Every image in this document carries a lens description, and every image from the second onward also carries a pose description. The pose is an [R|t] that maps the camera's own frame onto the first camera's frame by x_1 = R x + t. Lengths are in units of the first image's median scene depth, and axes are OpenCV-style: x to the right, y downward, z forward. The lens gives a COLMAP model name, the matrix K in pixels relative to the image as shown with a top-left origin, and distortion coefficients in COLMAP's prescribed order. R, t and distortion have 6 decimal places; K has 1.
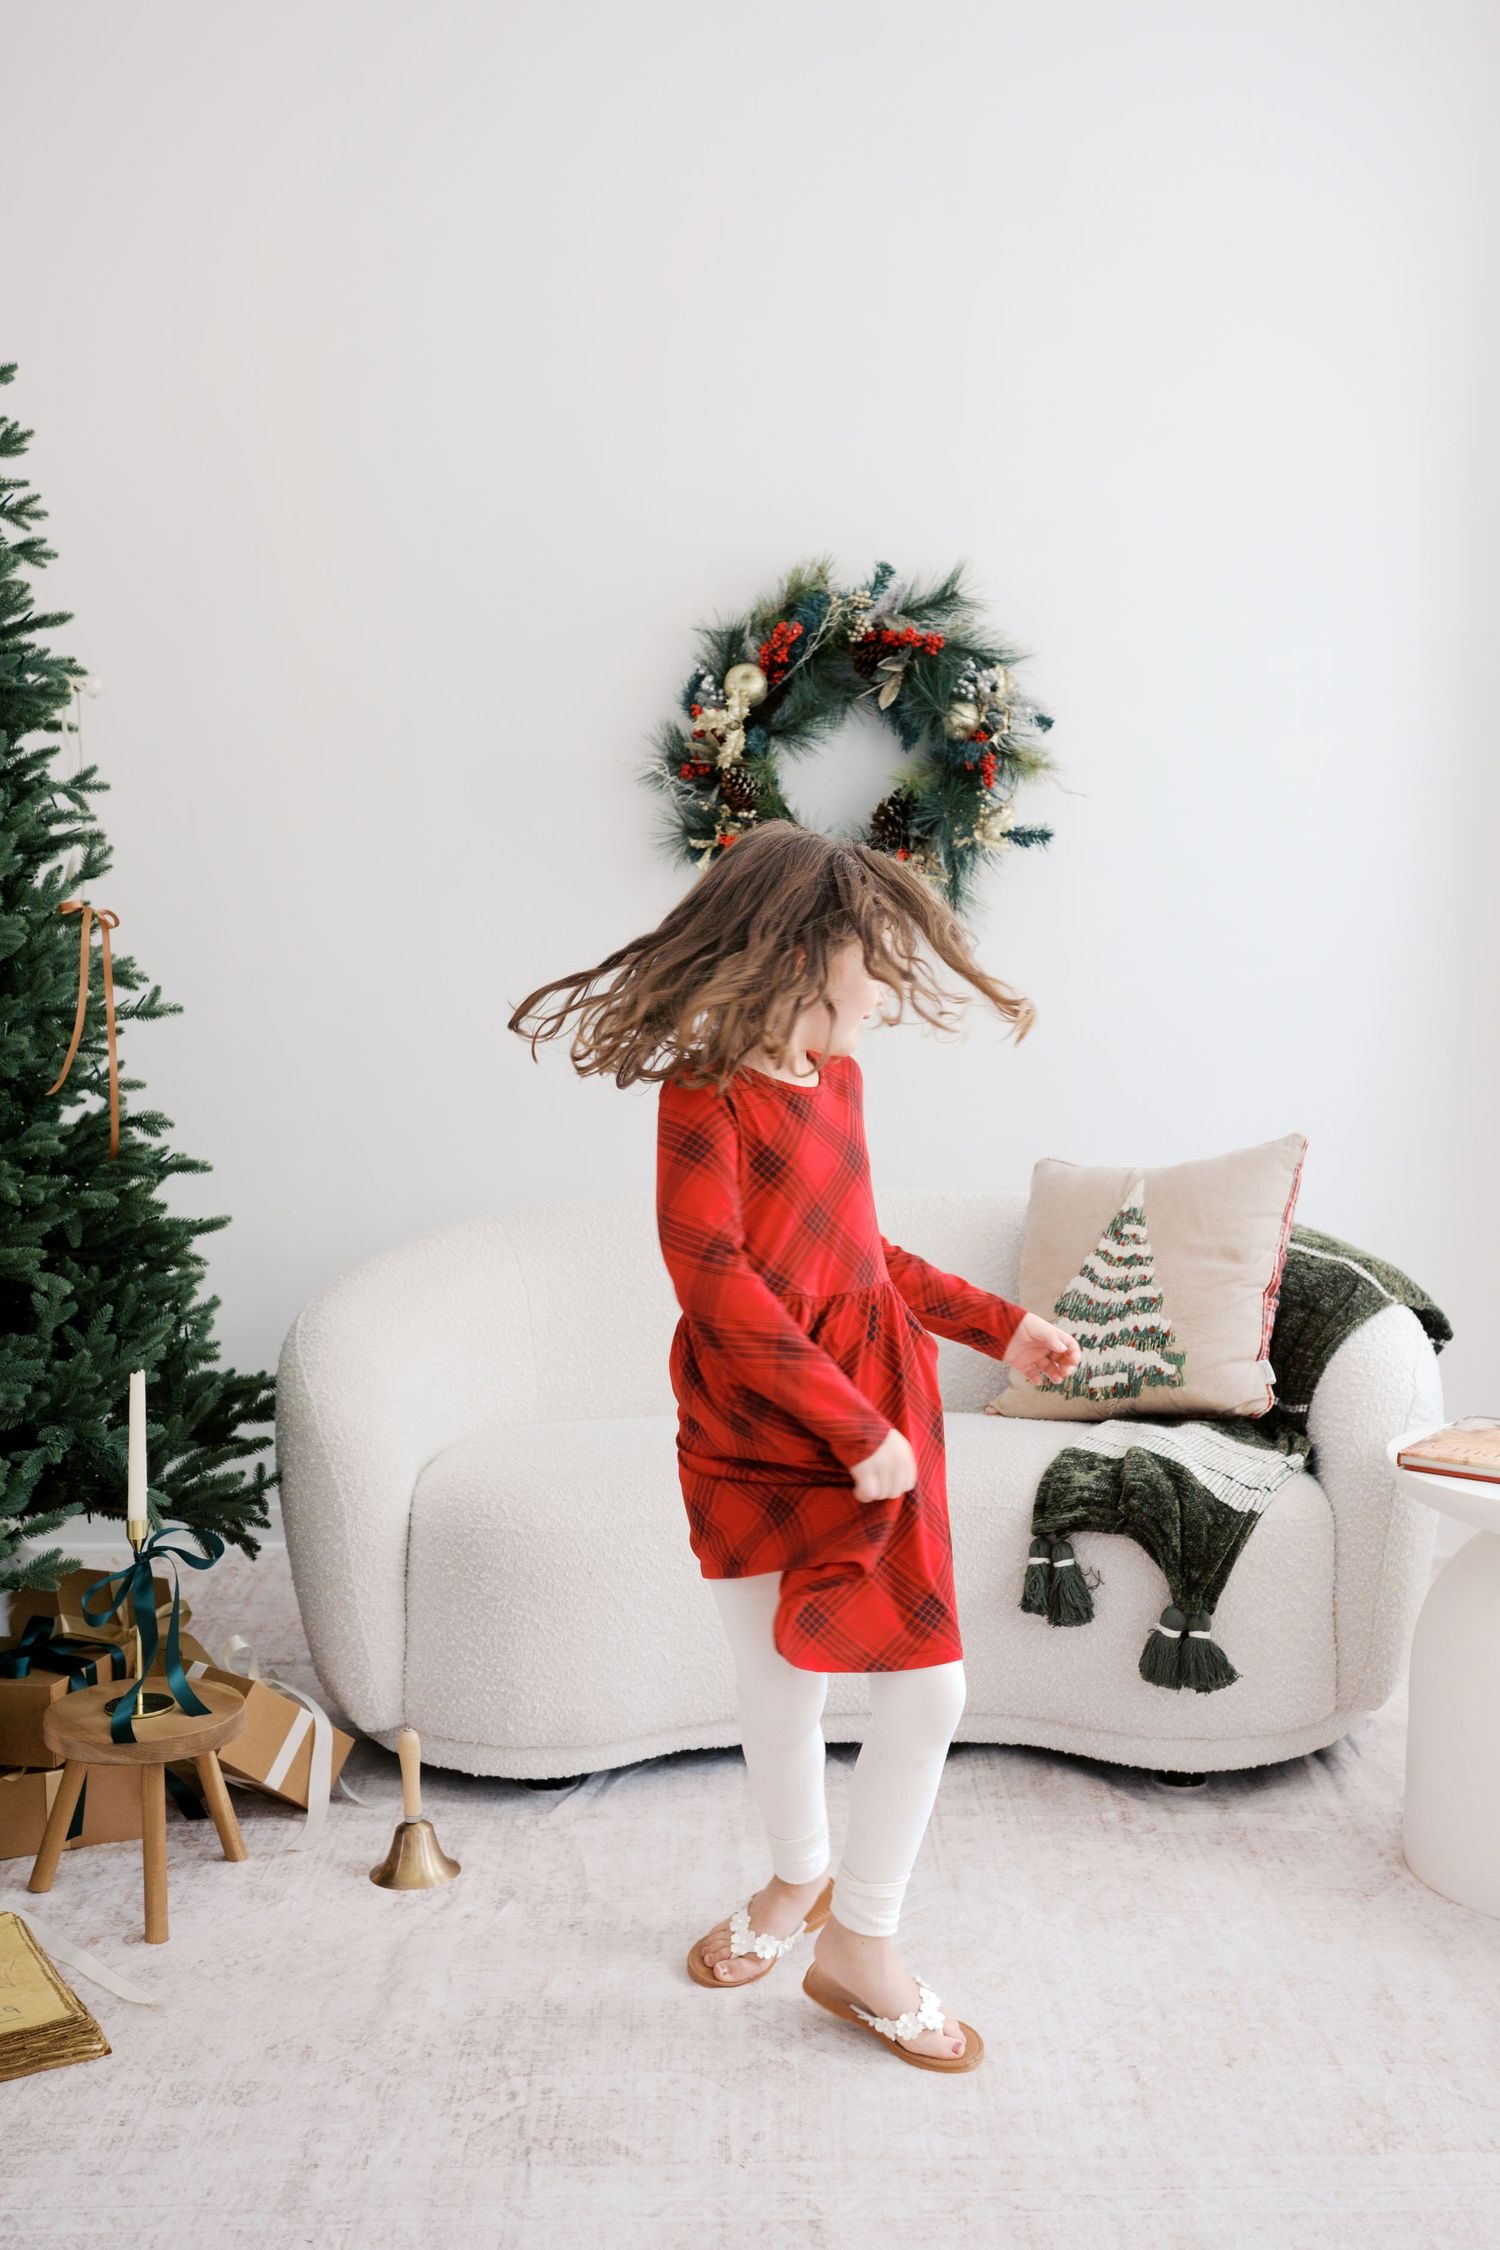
lens RADIAL K [[2284.9, 0, 824.0], [0, 2284.9, 1113.0], [0, 0, 1]] dist [-0.001199, -0.002659]
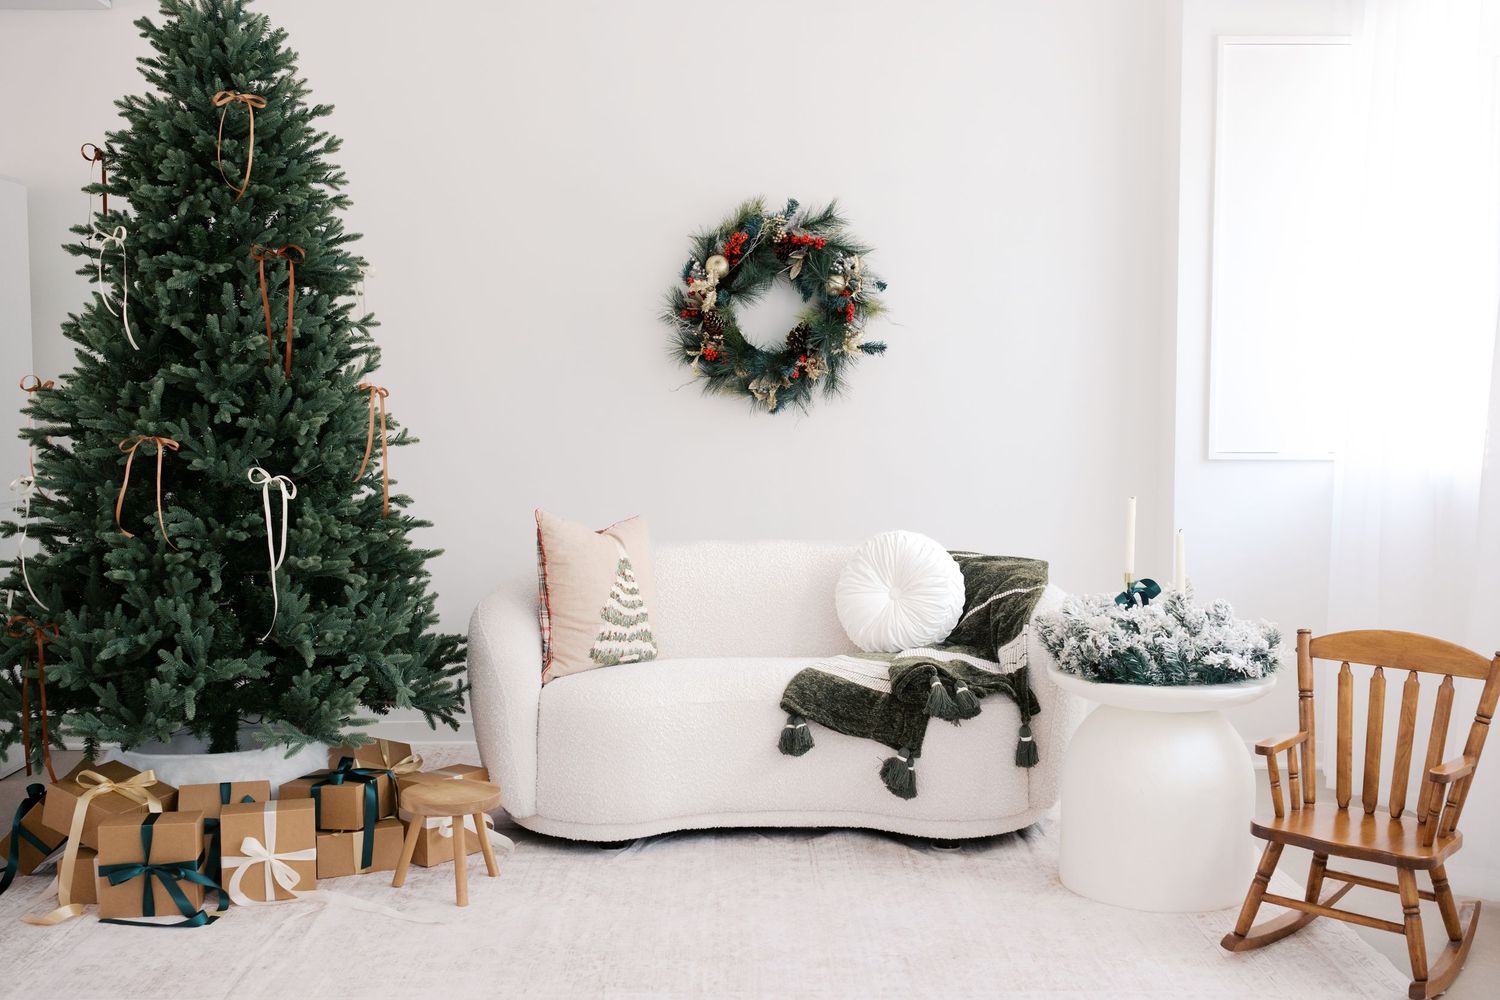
lens RADIAL K [[1473.8, 0, 749.1], [0, 1473.8, 507.0], [0, 0, 1]] dist [-0.002050, 0.001216]
pose [[0.999710, -0.004622, -0.023620, 0.022573], [0.004169, 0.999807, -0.019187, 0.034237], [0.023704, 0.019083, 0.999537, -0.215795]]
